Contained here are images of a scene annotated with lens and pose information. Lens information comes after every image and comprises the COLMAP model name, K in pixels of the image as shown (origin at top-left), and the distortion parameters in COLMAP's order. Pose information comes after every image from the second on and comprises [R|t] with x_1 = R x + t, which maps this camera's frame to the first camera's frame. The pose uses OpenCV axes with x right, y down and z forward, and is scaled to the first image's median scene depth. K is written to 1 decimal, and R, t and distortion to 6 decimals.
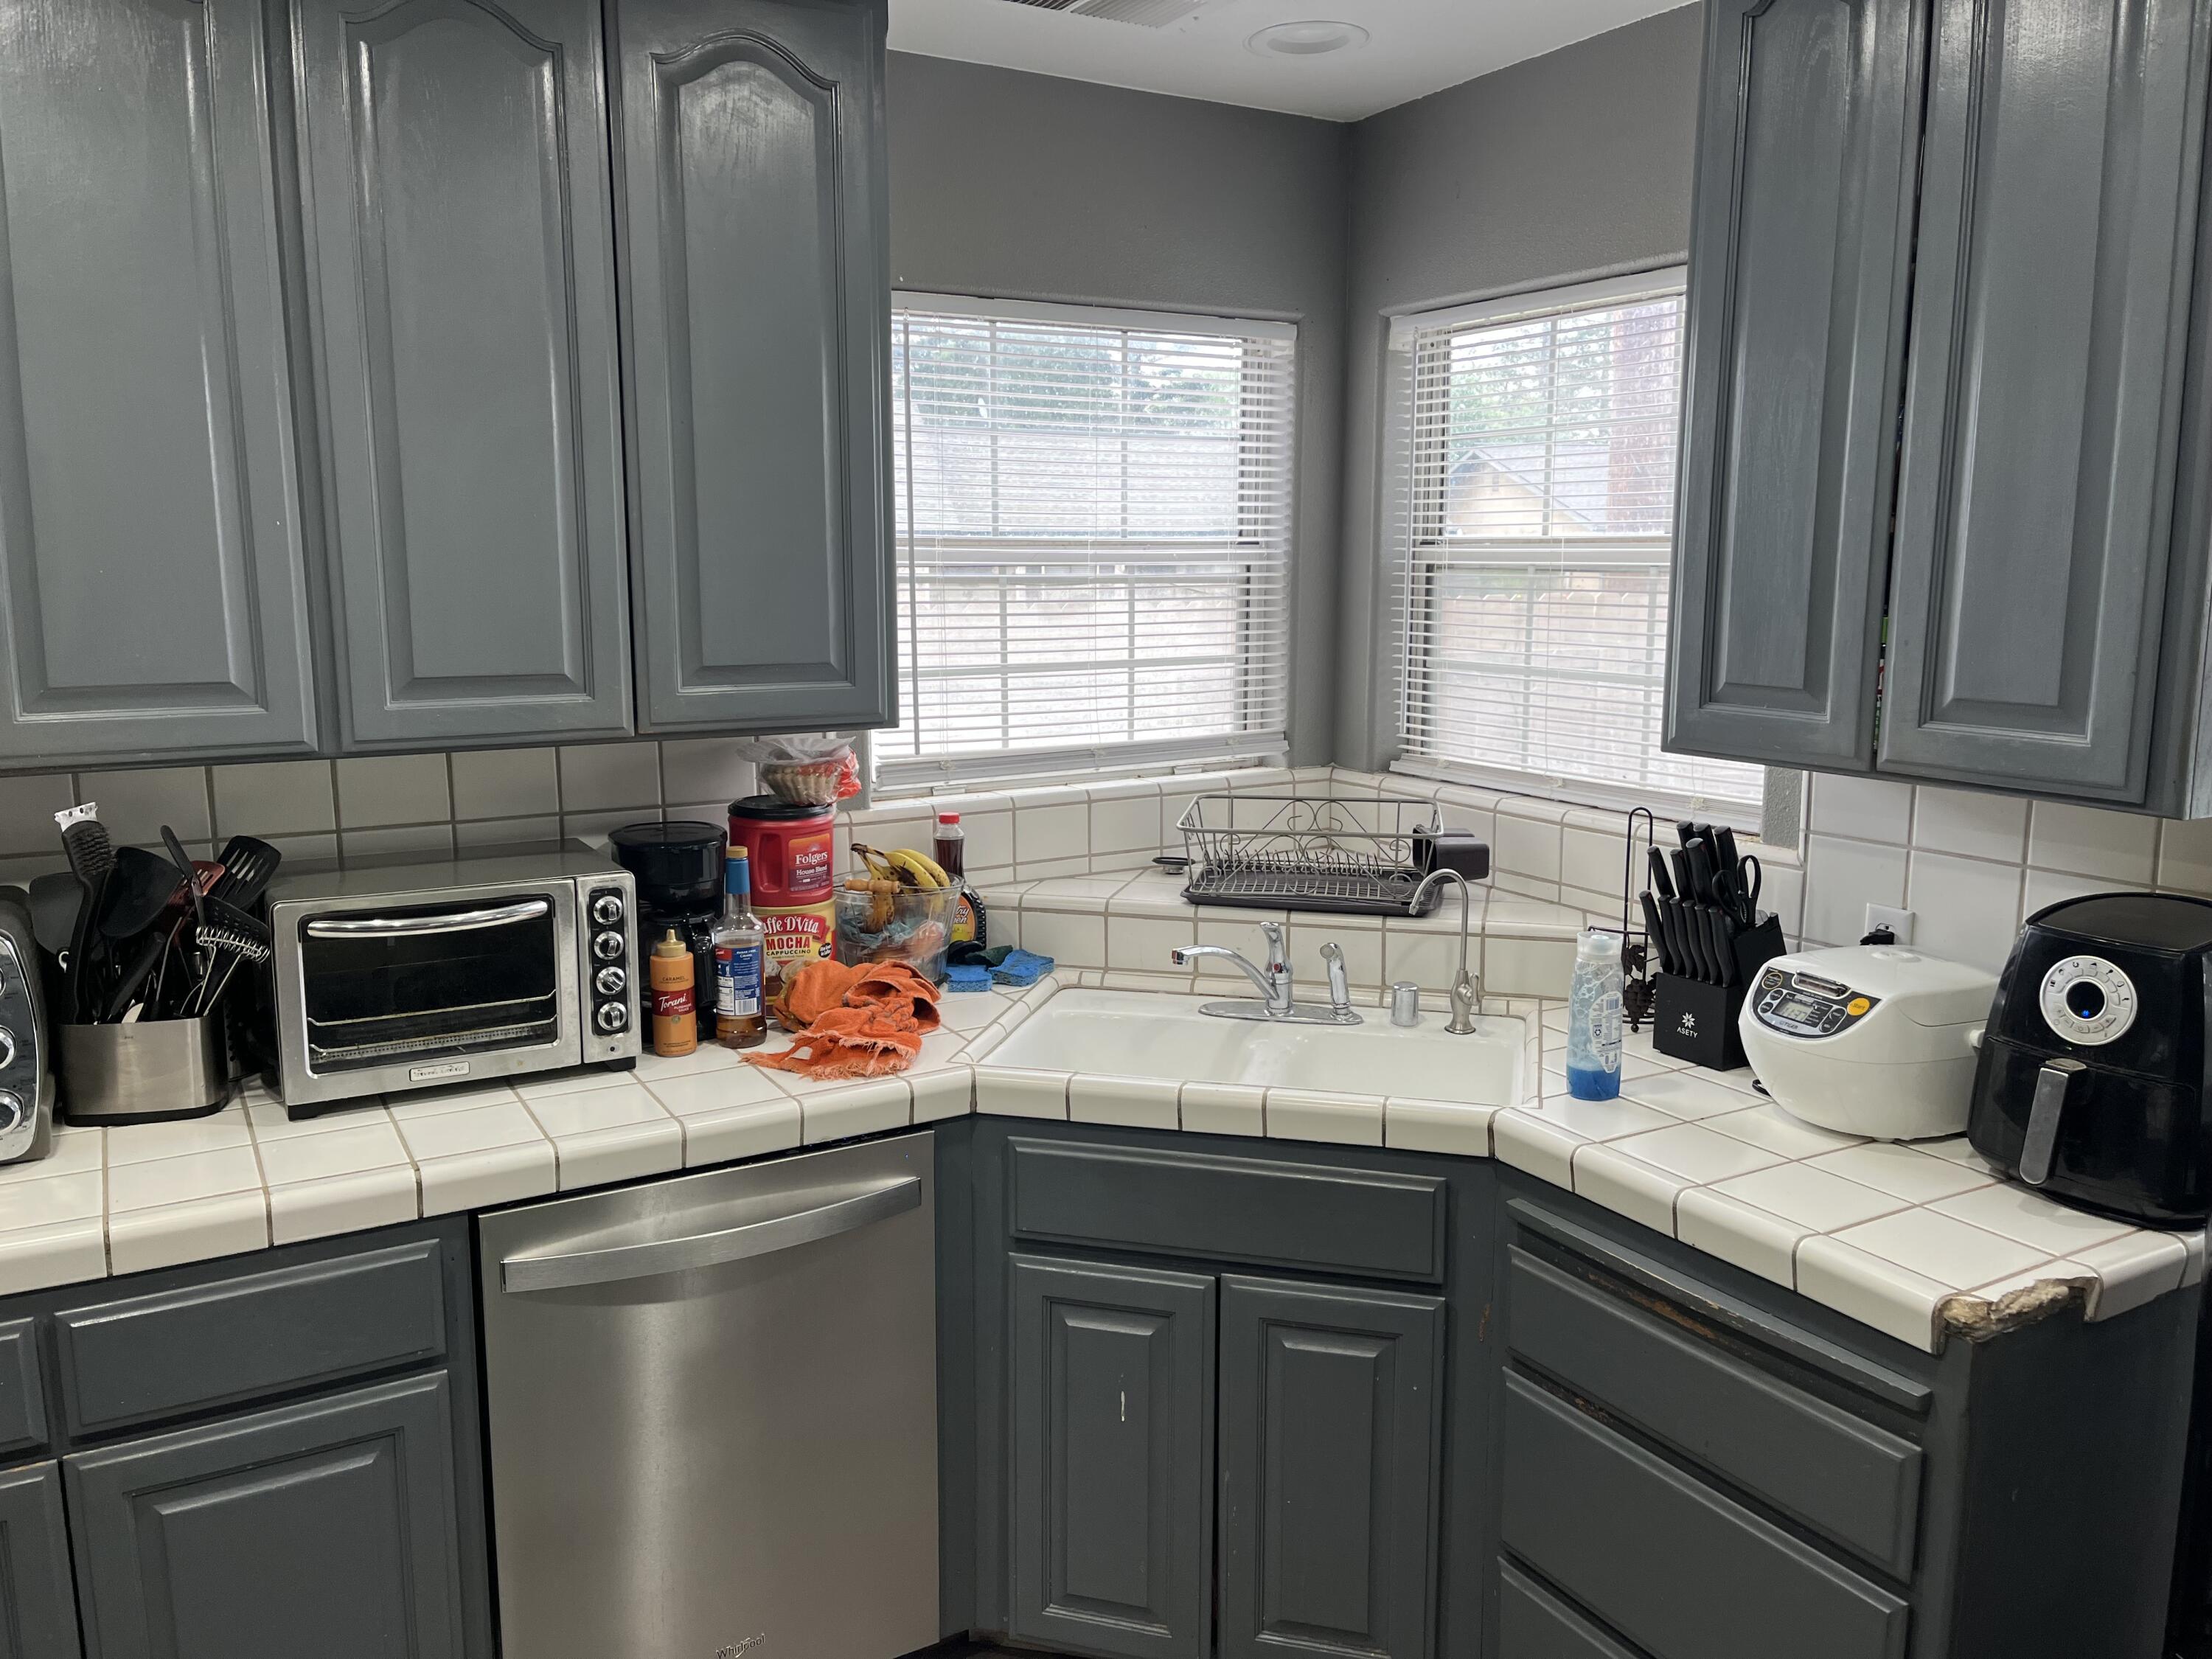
lens RADIAL K [[1657.6, 0, 1106.0], [0, 1657.6, 829.5], [0, 0, 1]] dist [0.082502, -0.099061]
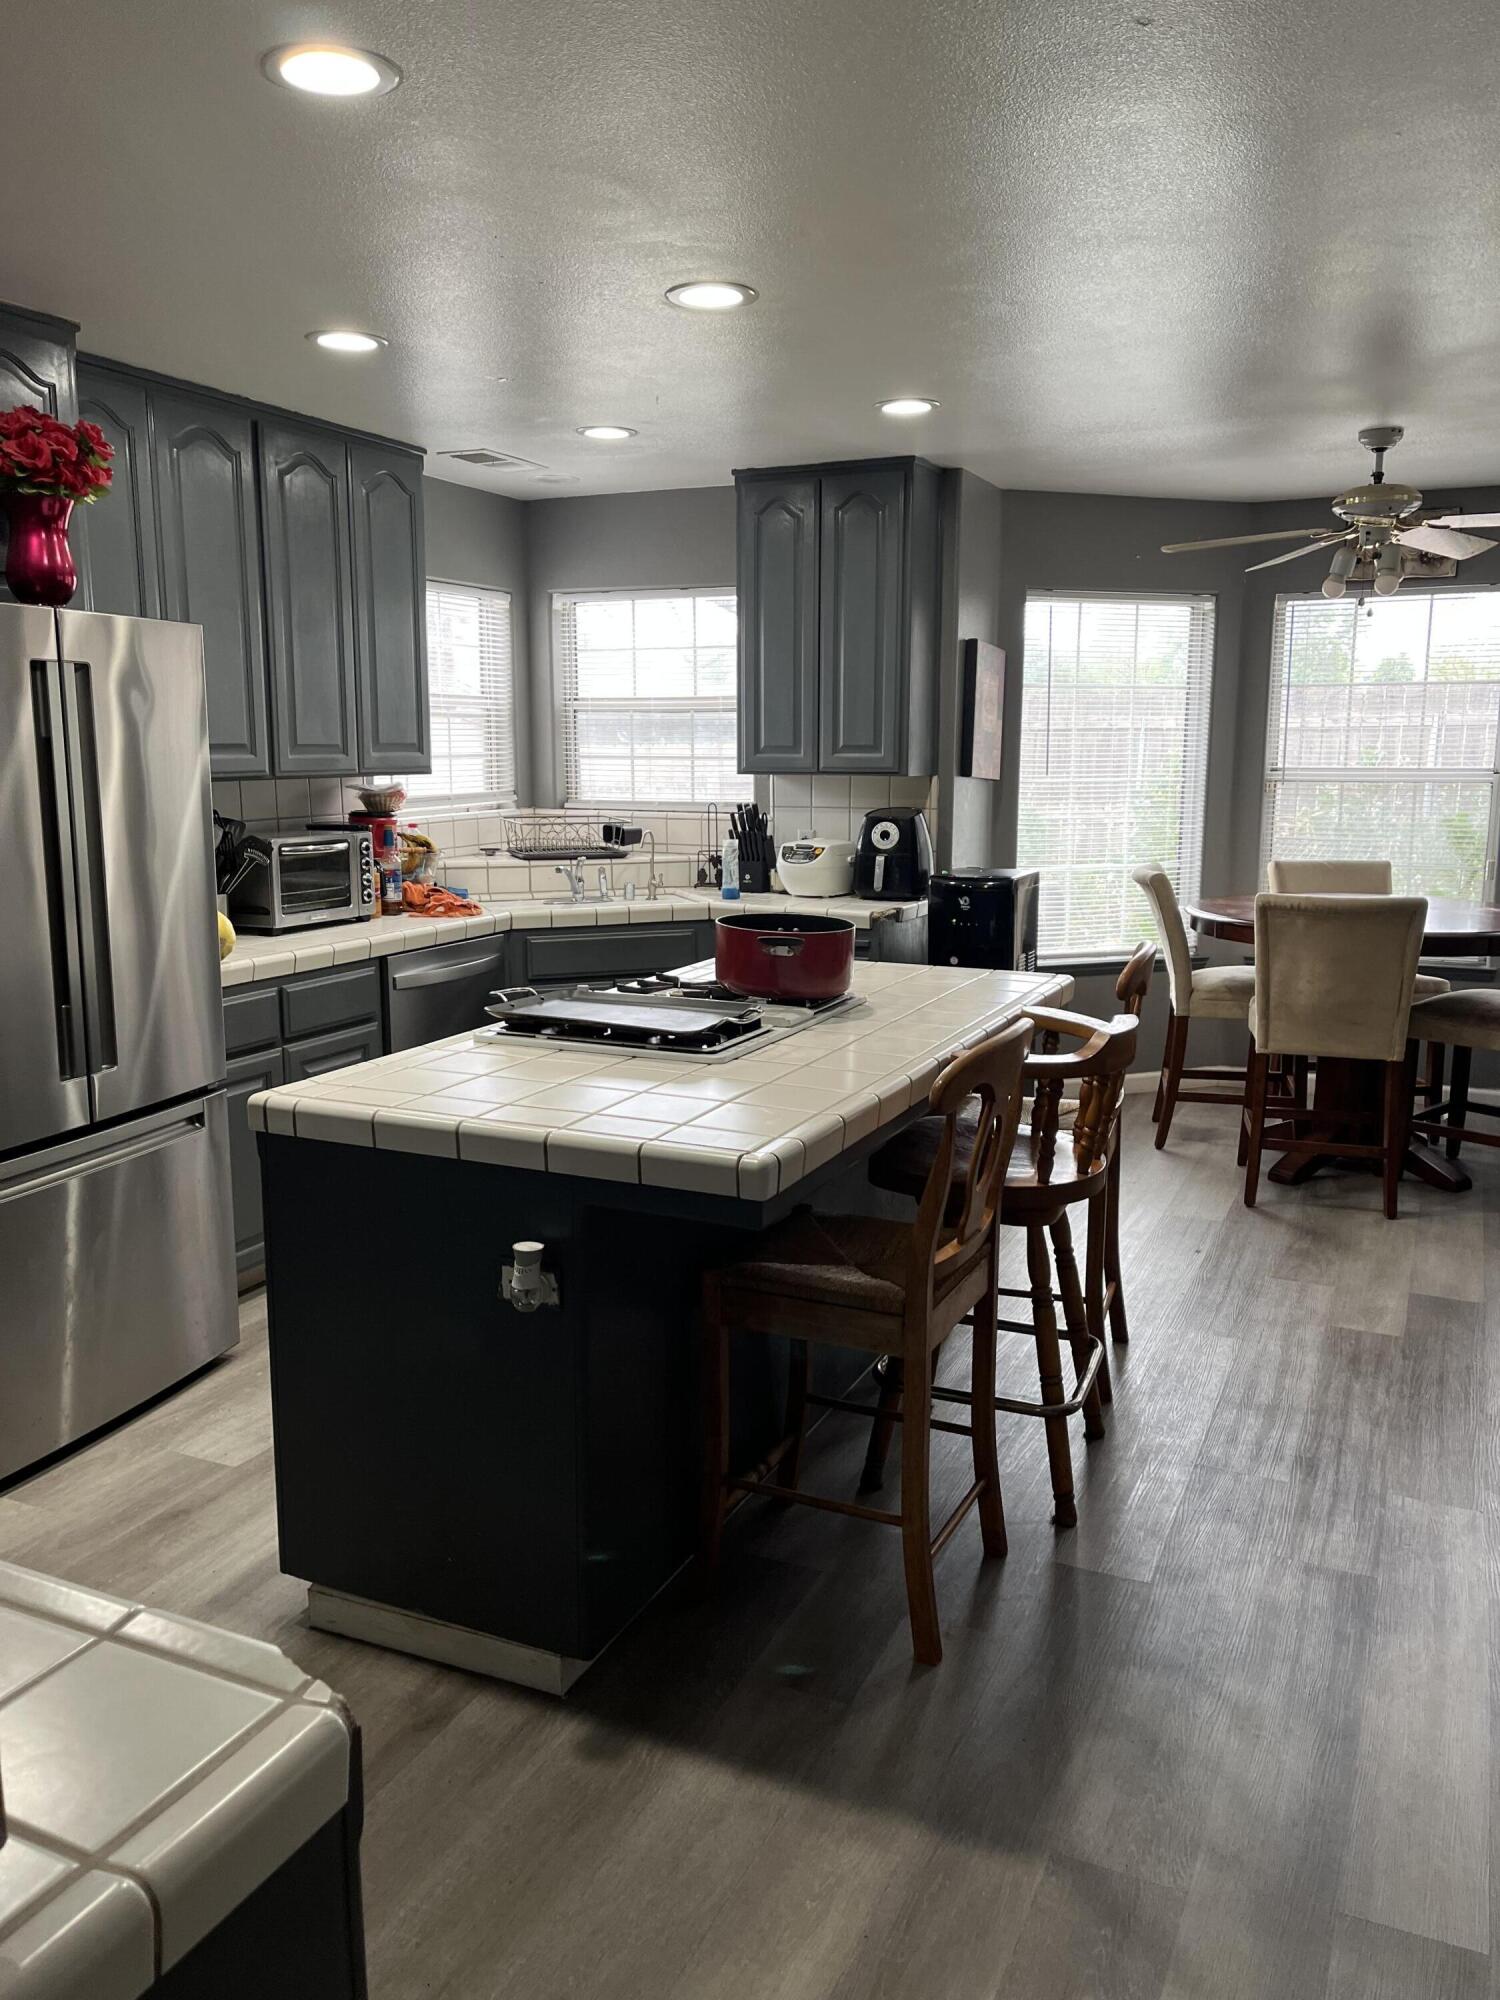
lens RADIAL K [[1516.9, 0, 755.2], [0, 1516.9, 993.6], [0, 0, 1]] dist [0.080954, -0.116348]
pose [[0.817294, -0.094614, 0.568400, -1.042184], [0.094173, 0.995097, 0.030231, 0.227968], [-0.568474, 0.028821, 0.822196, -1.001884]]
